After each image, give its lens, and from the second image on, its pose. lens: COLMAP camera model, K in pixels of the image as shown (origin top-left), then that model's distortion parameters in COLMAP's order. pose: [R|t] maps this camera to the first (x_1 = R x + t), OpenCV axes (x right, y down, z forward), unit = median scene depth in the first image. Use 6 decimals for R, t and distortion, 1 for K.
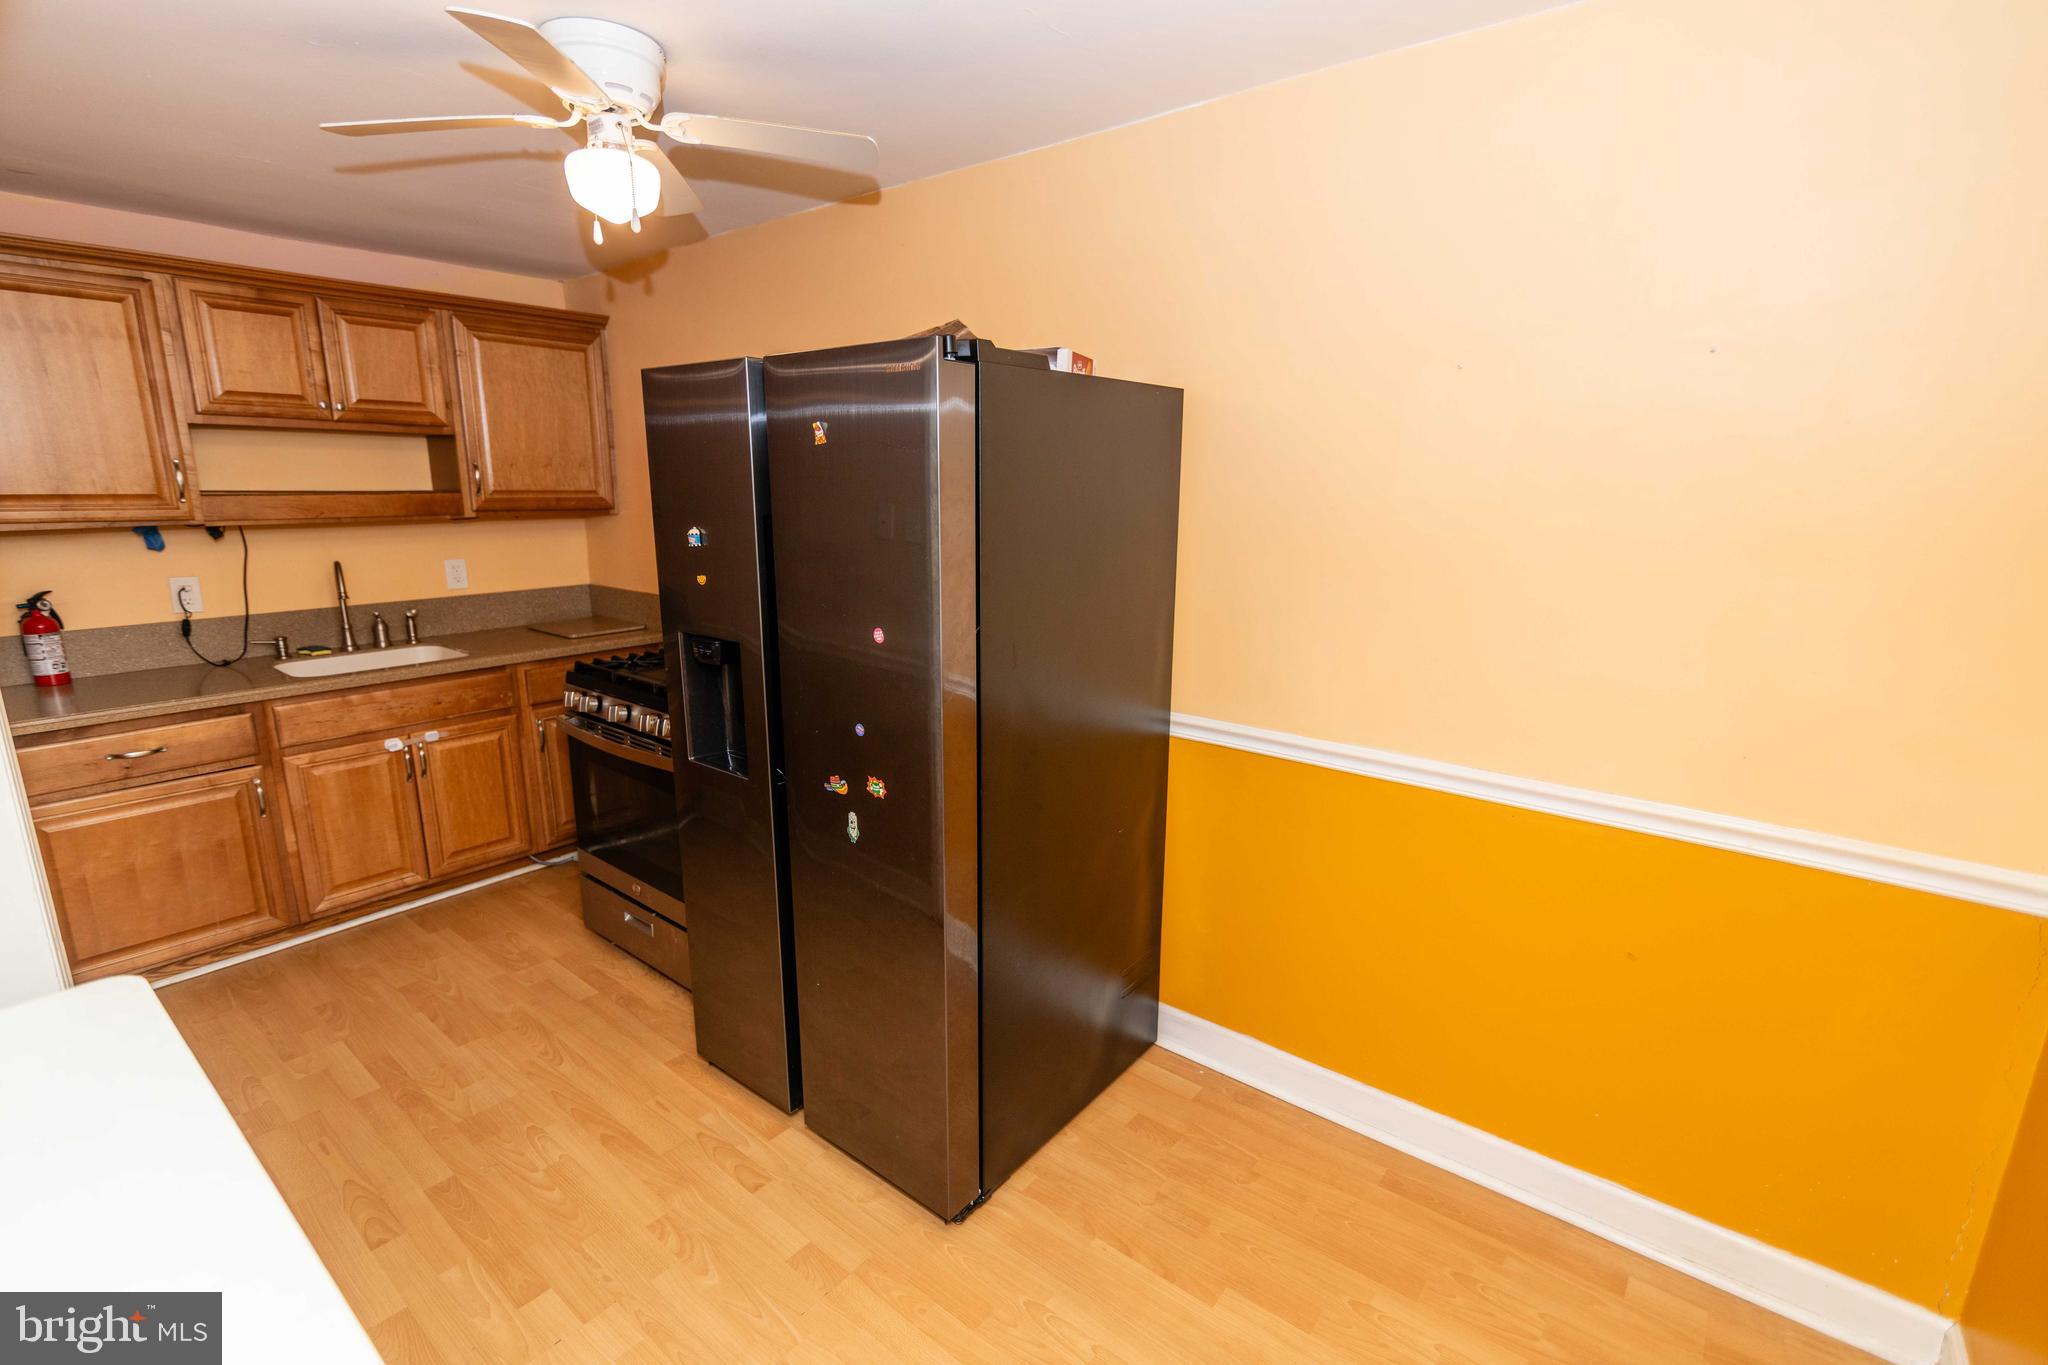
lens RADIAL K [[936.5, 0, 1023.1], [0, 936.5, 692.2], [0, 0, 1]] dist [0.000753, 0.000007]
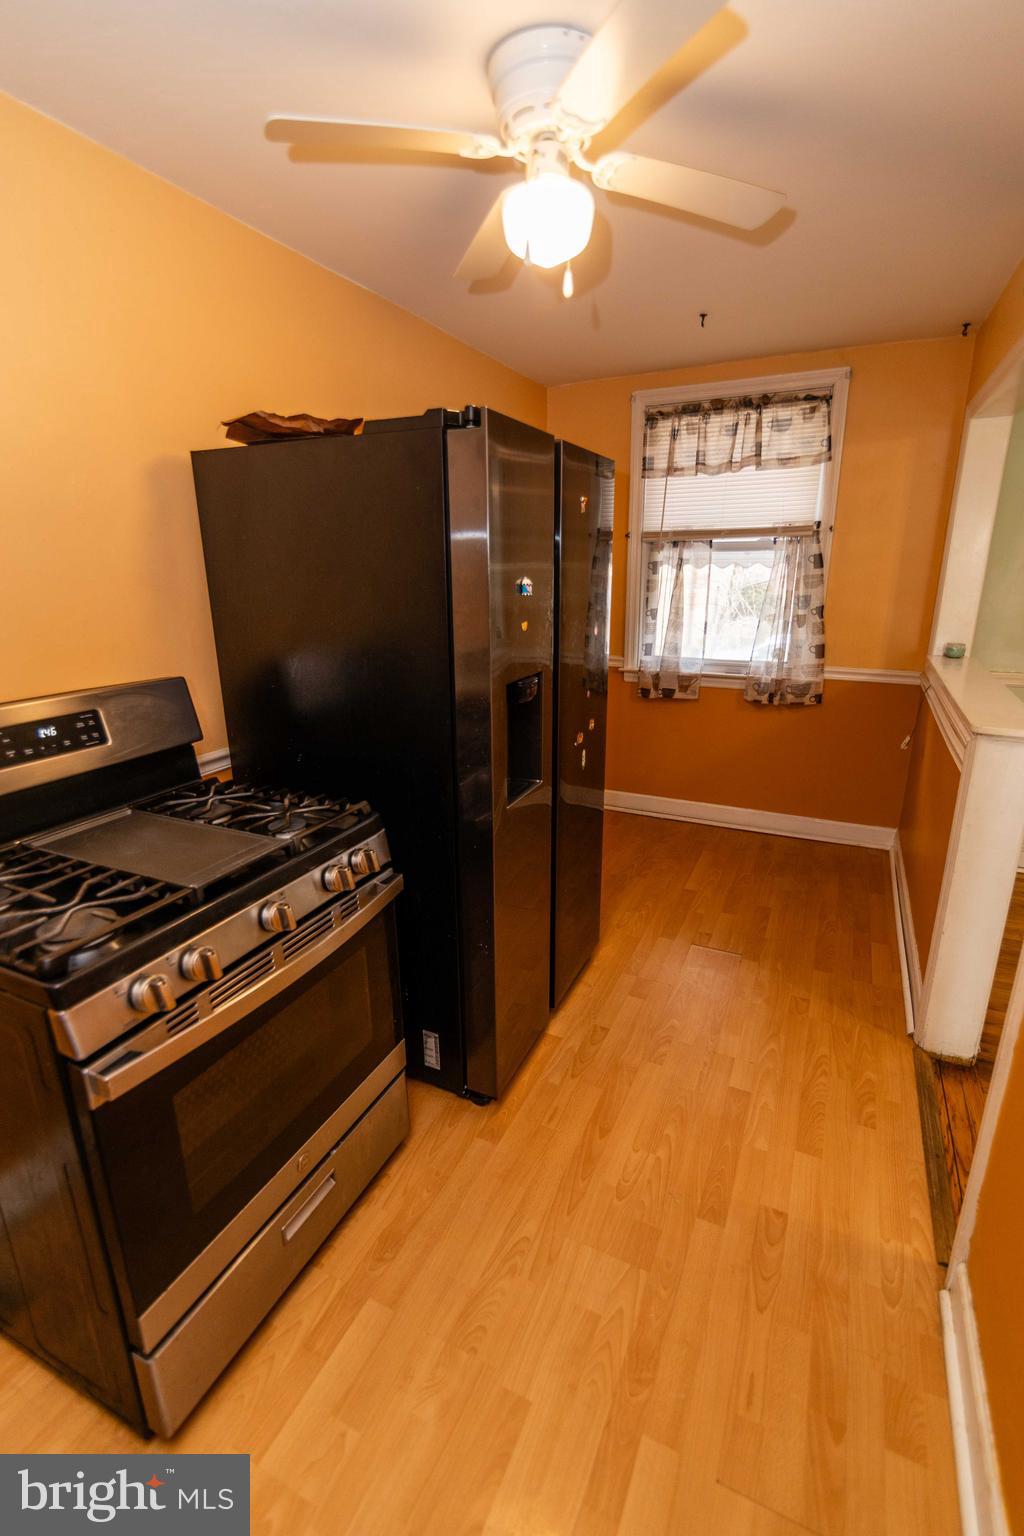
lens RADIAL K [[702.3, 0, 512.0], [0, 702.3, 768.0], [0, 0, 1]] dist [0.000753, 0.000007]
pose [[-0.243544, -0.280790, 0.928355, -0.784785], [0.223968, 0.915024, 0.335513, -0.169709], [-0.943676, 0.289634, -0.159961, 0.808272]]
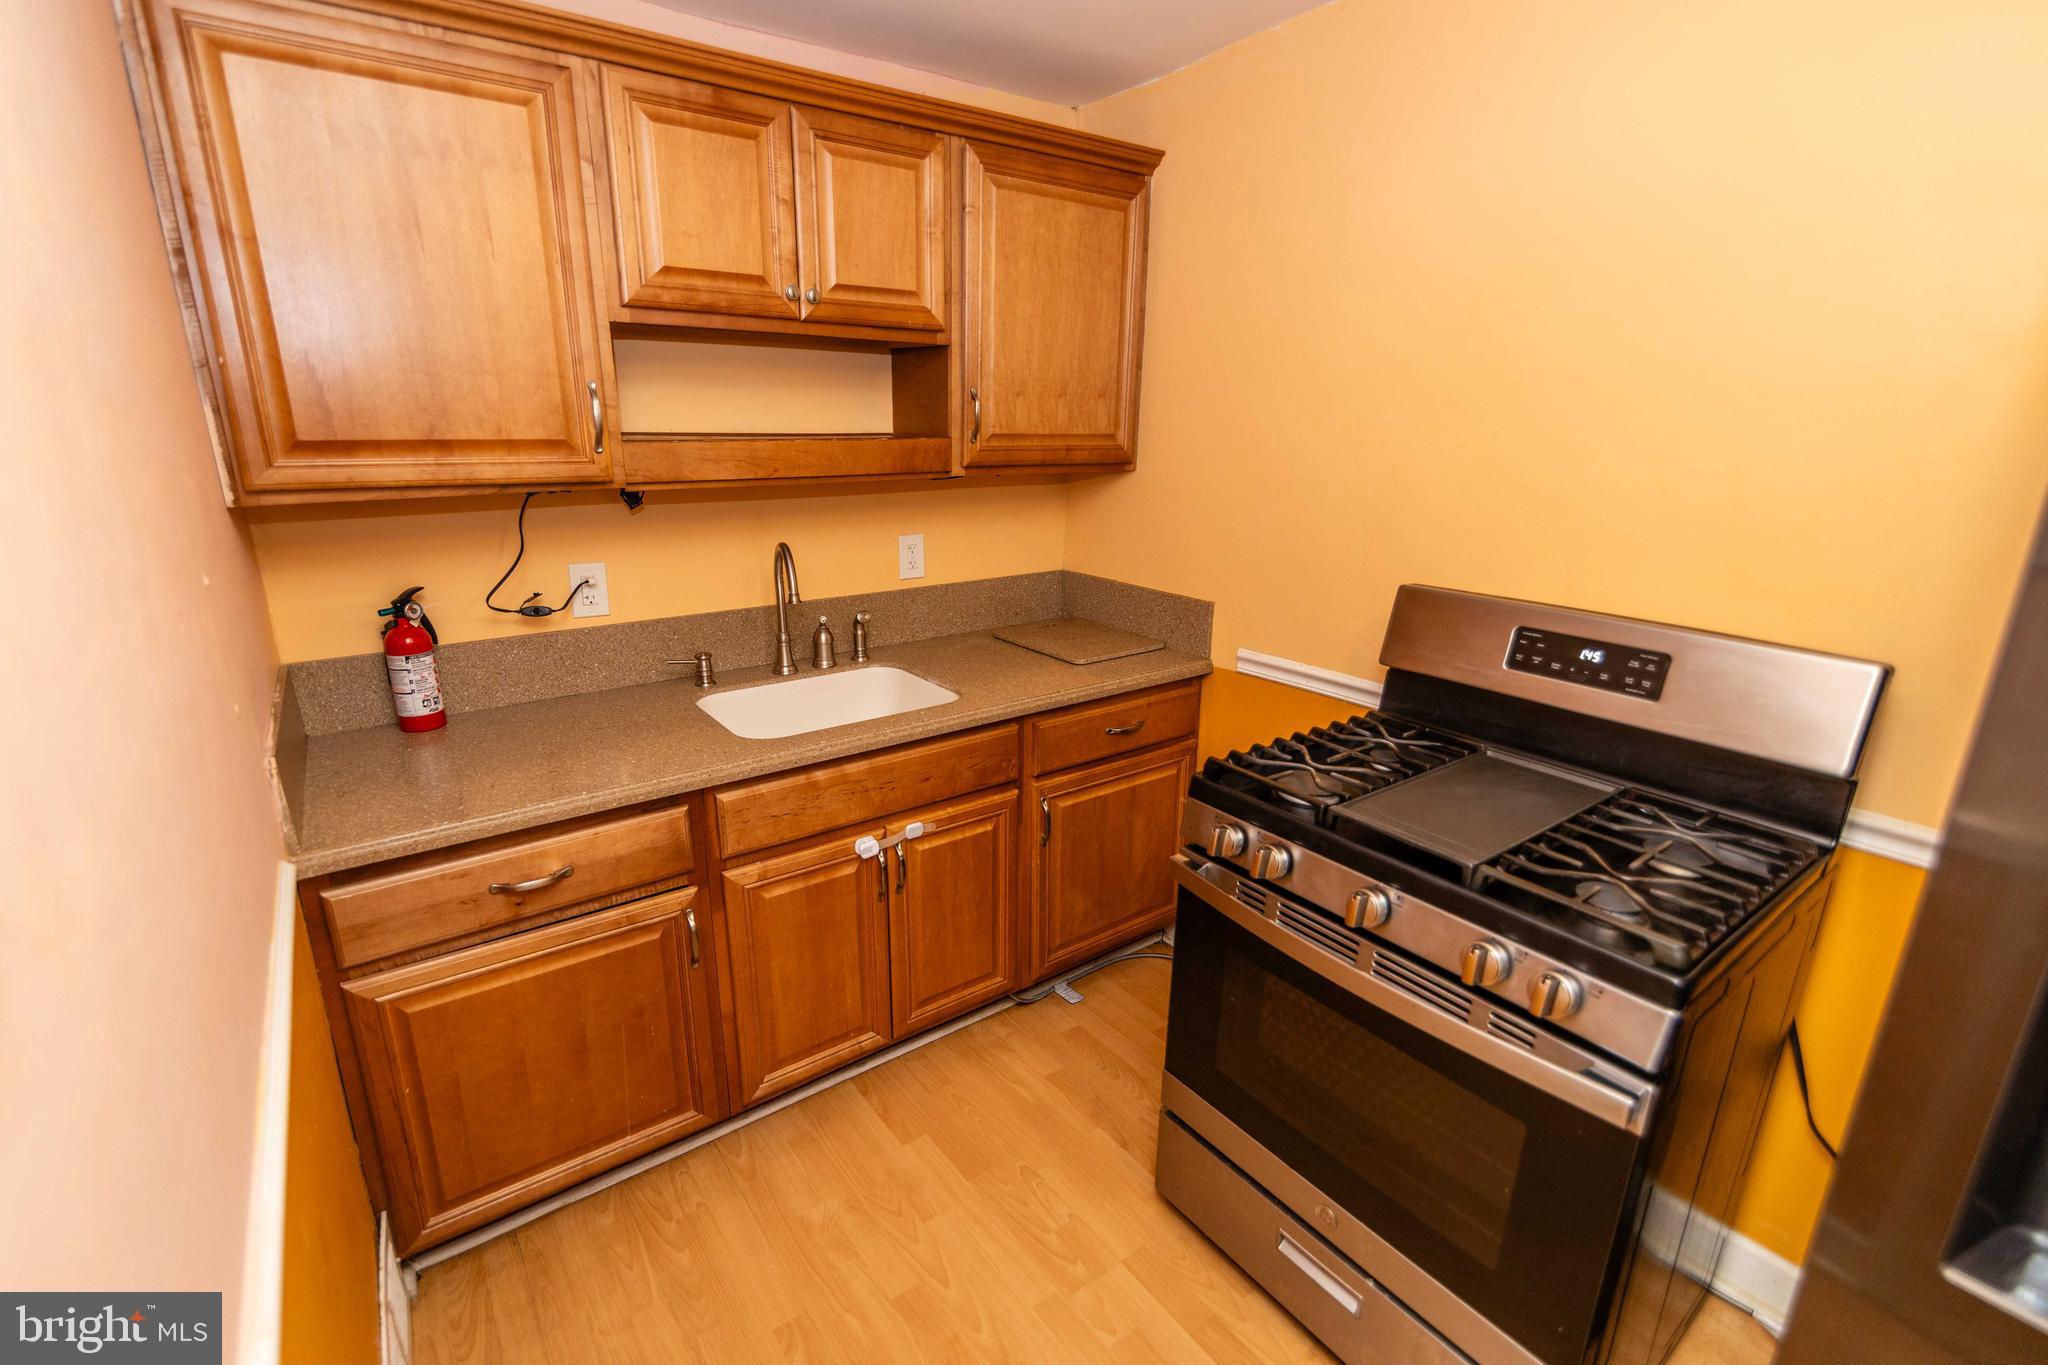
lens RADIAL K [[936.5, 0, 1023.1], [0, 936.5, 692.2], [0, 0, 1]] dist [0.000753, 0.000007]
pose [[0.967944, 0.075435, -0.239572, -0.455565], [-0.060327, 0.995736, 0.069791, -0.102911], [0.243815, -0.053101, 0.968367, 0.451413]]
